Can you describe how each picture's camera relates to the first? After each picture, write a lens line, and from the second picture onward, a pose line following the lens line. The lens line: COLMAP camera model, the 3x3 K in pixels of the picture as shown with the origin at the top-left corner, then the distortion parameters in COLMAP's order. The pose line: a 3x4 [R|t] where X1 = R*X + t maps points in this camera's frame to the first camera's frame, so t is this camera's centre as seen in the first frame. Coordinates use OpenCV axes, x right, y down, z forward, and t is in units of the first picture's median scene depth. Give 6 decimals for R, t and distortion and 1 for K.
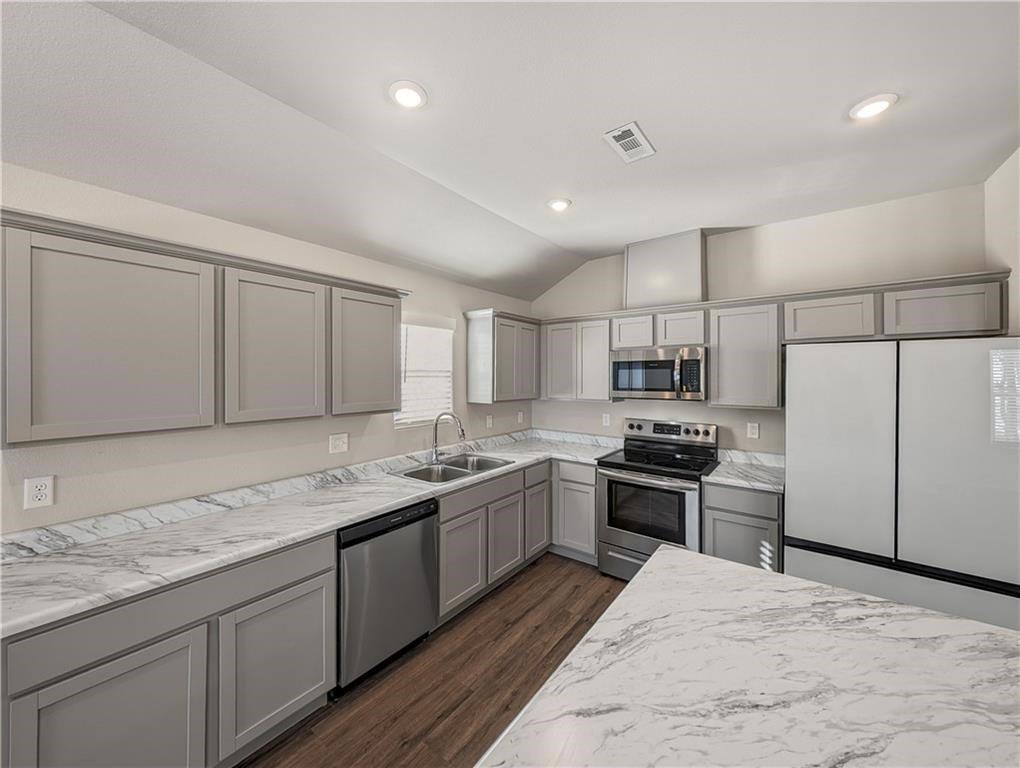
lens RADIAL K [[386.9, 0, 510.0], [0, 386.9, 377.0], [0, 0, 1]] dist [0.000476, -0.000189]
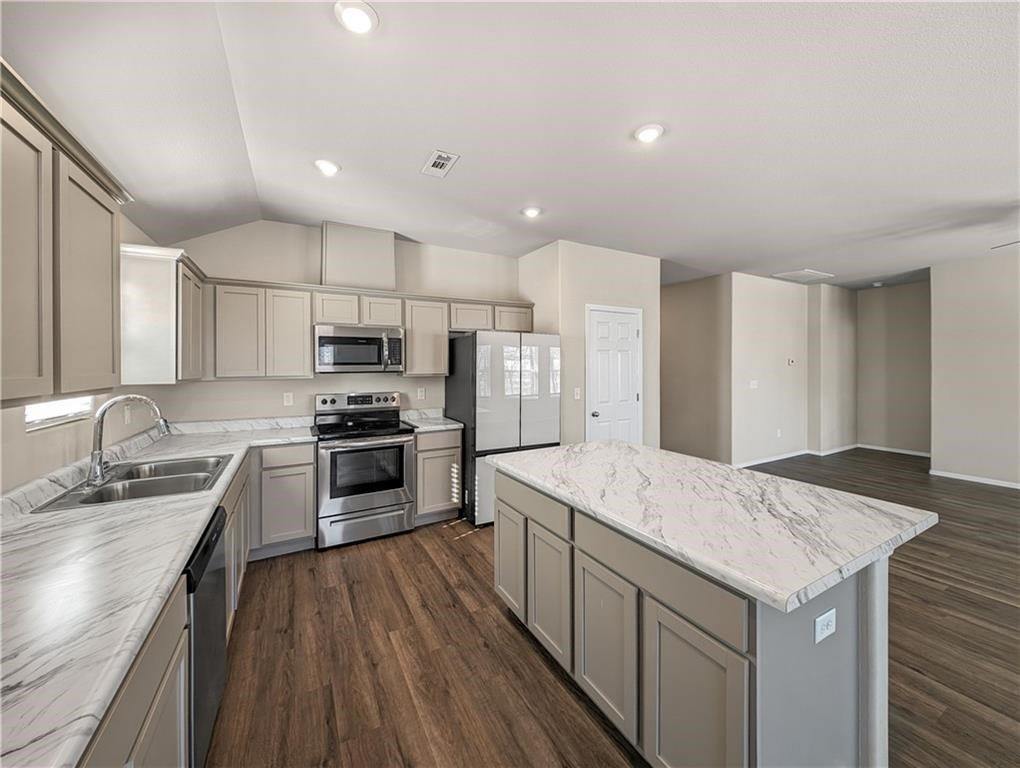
lens RADIAL K [[391.4, 0, 516.4], [0, 391.4, 369.3], [0, 0, 1]] dist [0.000292, -0.000029]
pose [[0.397249, -0.010721, 0.917648, -0.503928], [0.007318, 0.999937, 0.008514, 0.044861], [-0.917682, 0.003333, 0.397302, 0.154813]]
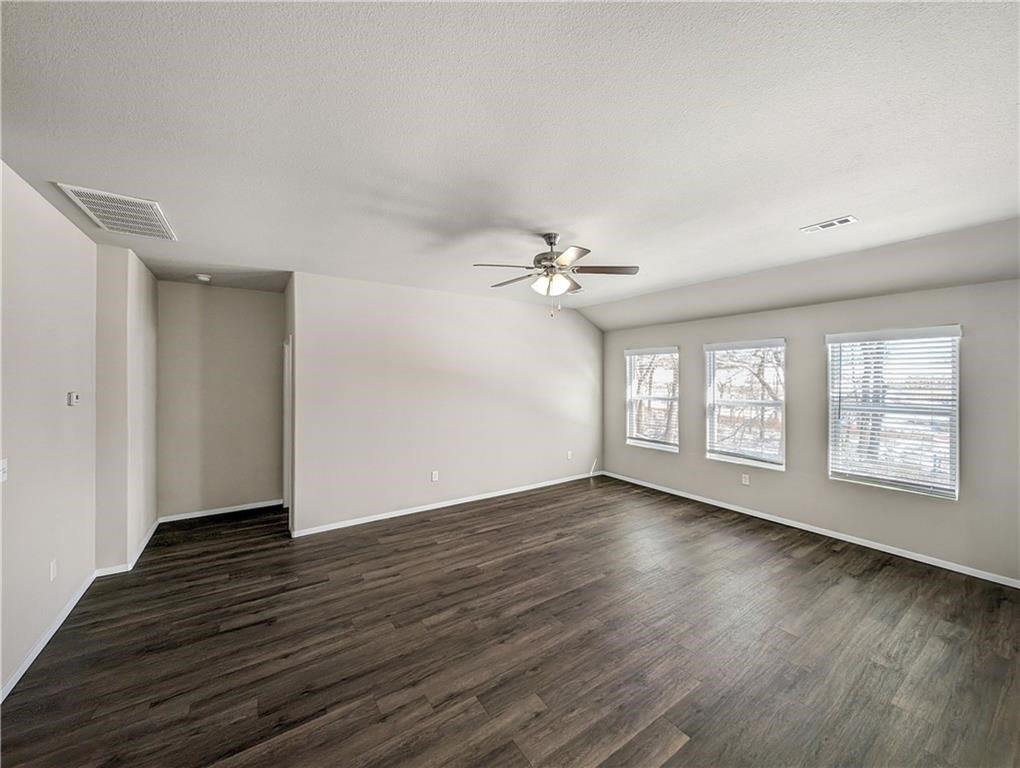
lens RADIAL K [[386.9, 0, 510.0], [0, 386.9, 377.0], [0, 0, 1]] dist [0.000476, -0.000189]
pose [[-0.946943, 0.001331, 0.321400, 0.699008], [0.002613, 0.999990, 0.003559, -0.019139], [-0.321392, 0.004210, -0.946937, 0.185589]]
